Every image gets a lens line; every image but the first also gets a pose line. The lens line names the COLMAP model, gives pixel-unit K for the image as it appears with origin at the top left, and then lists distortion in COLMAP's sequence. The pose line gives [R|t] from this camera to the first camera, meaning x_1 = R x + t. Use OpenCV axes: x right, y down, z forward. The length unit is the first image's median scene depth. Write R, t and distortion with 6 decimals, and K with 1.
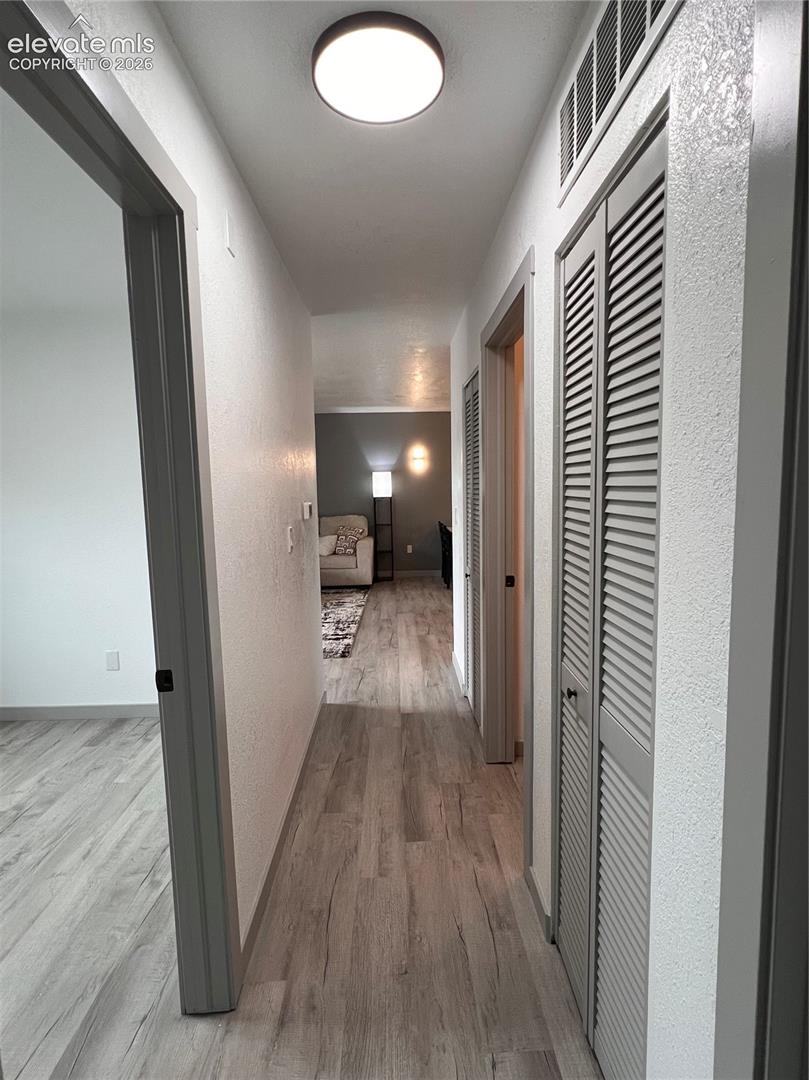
lens RADIAL K [[537.9, 0, 404.5], [0, 537.9, 540.0], [0, 0, 1]] dist [0.000376, 0.000369]
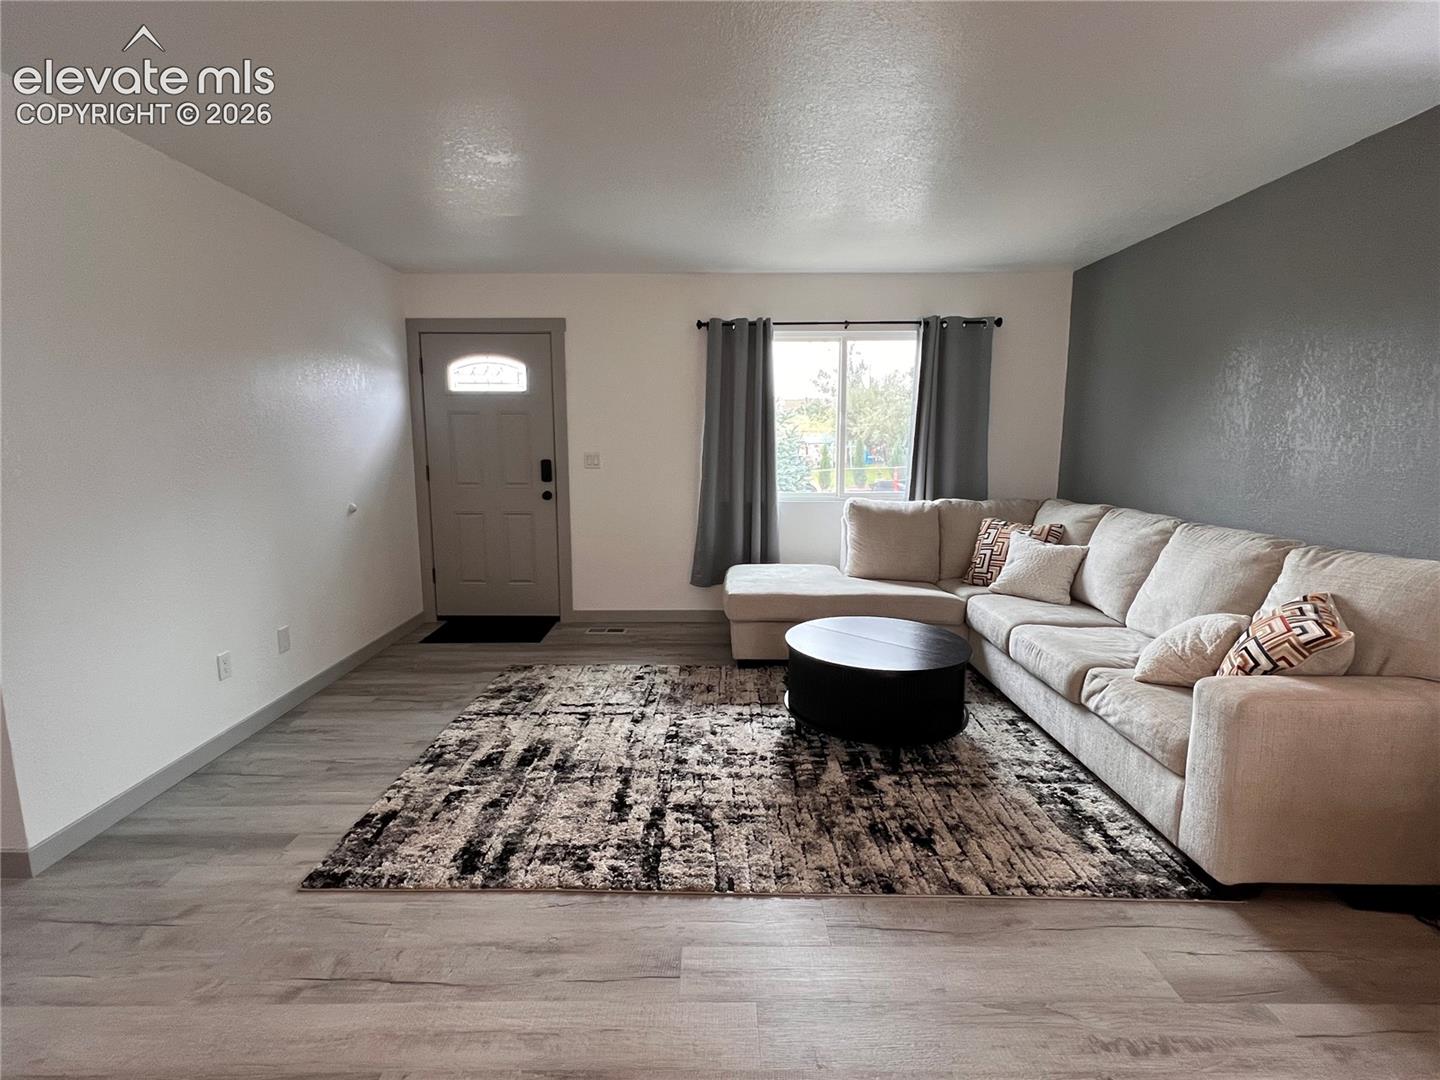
lens RADIAL K [[667.1, 0, 714.1], [0, 667.1, 540.2], [0, 0, 1]] dist [-0.002994, 0.001048]
pose [[-0.025697, 0.174864, -0.984257, 0.303728], [-0.105867, 0.978570, 0.176617, -0.129447], [0.994048, 0.108739, -0.006634, 1.298795]]
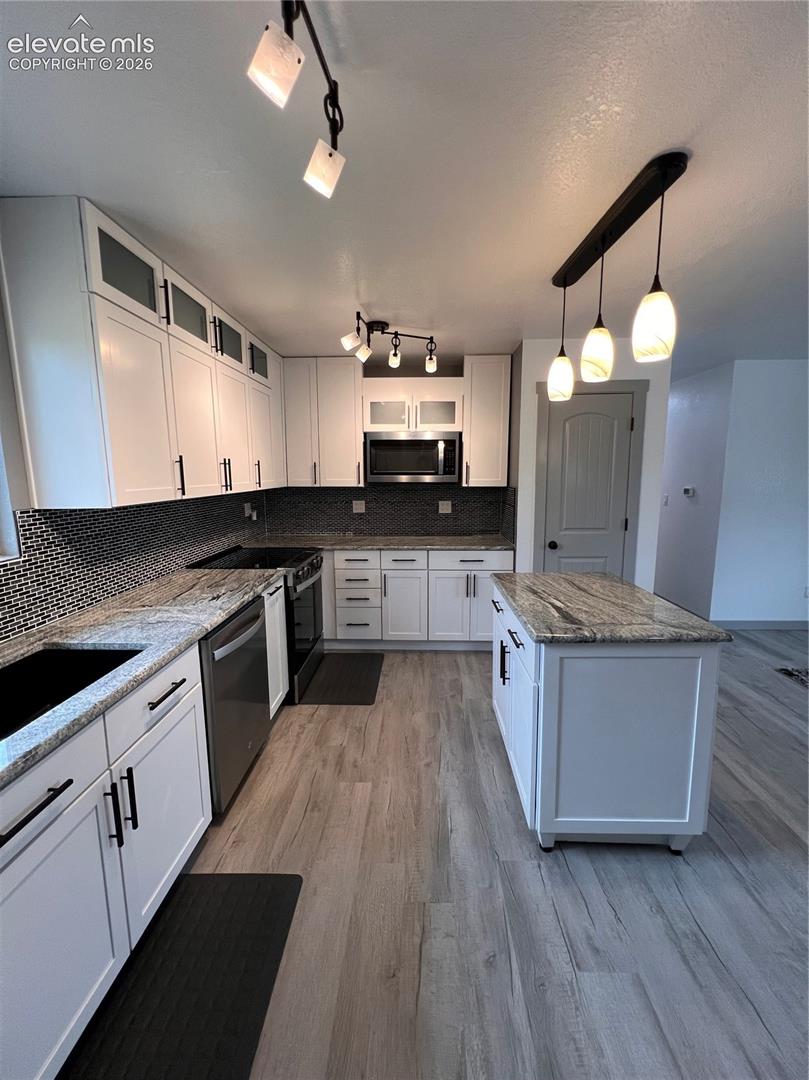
lens RADIAL K [[428.9, 0, 405.6], [0, 428.9, 538.3], [0, 0, 1]] dist [-0.000712, 0.000032]
pose [[-0.997833, 0.019734, 0.062771, 0.488082], [0.035026, 0.966878, 0.252823, -0.209825], [-0.055703, 0.254474, -0.965474, 1.734821]]
